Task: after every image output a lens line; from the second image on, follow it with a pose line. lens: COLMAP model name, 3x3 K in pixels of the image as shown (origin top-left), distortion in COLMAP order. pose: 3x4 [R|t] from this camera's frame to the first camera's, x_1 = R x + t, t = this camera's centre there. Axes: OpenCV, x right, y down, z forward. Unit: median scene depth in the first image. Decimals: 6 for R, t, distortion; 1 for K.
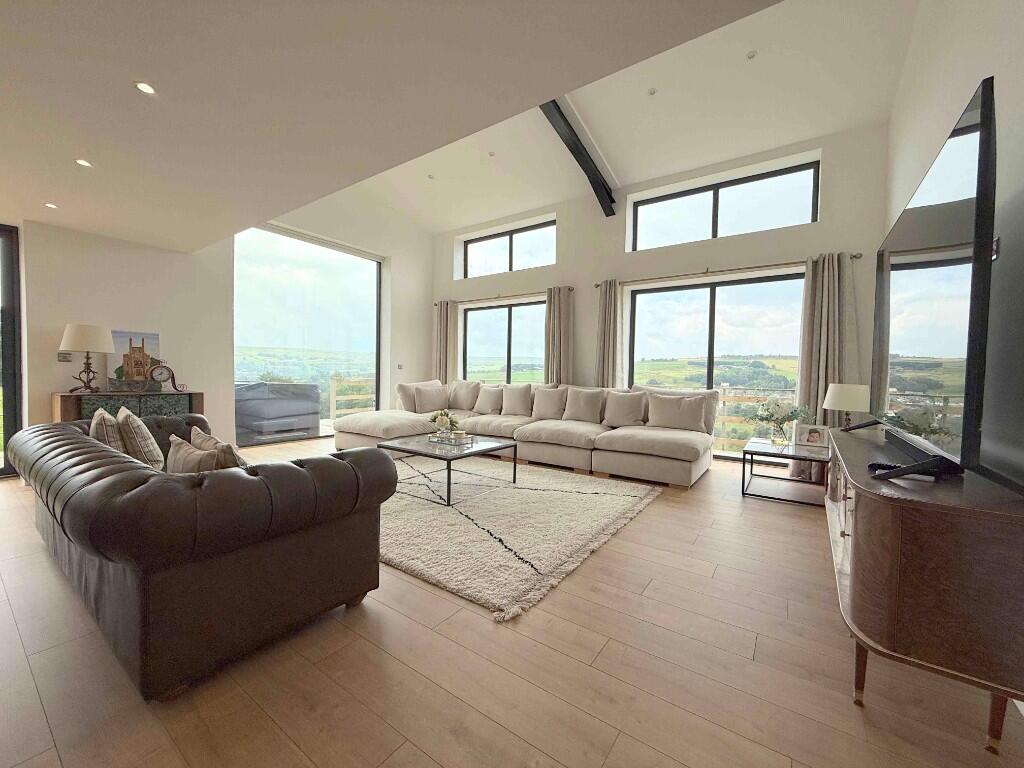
lens RADIAL K [[407.4, 0, 512.0], [0, 407.4, 384.0], [0, 0, 1]] dist [-0.000035, -0.000082]
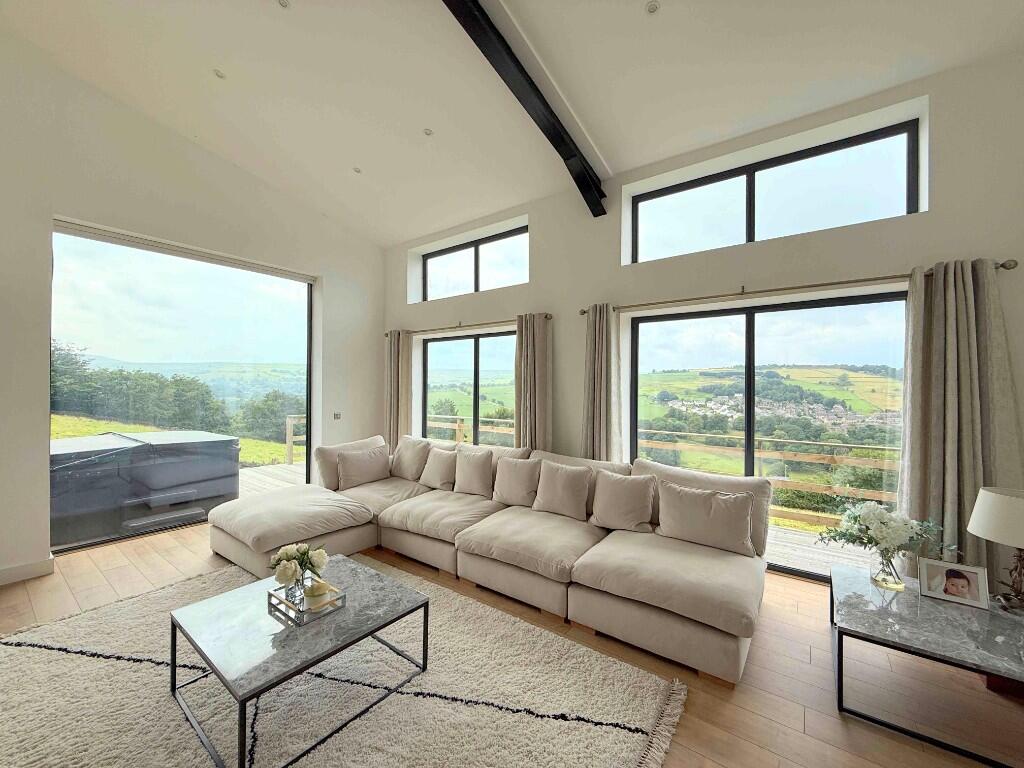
lens RADIAL K [[407.4, 0, 512.0], [0, 407.4, 384.0], [0, 0, 1]] dist [-0.000035, -0.000082]
pose [[0.999615, -0.012724, -0.024643, 0.100117], [0.011926, 0.999408, -0.032261, -0.093720], [0.025039, 0.031955, 0.999176, 0.285285]]
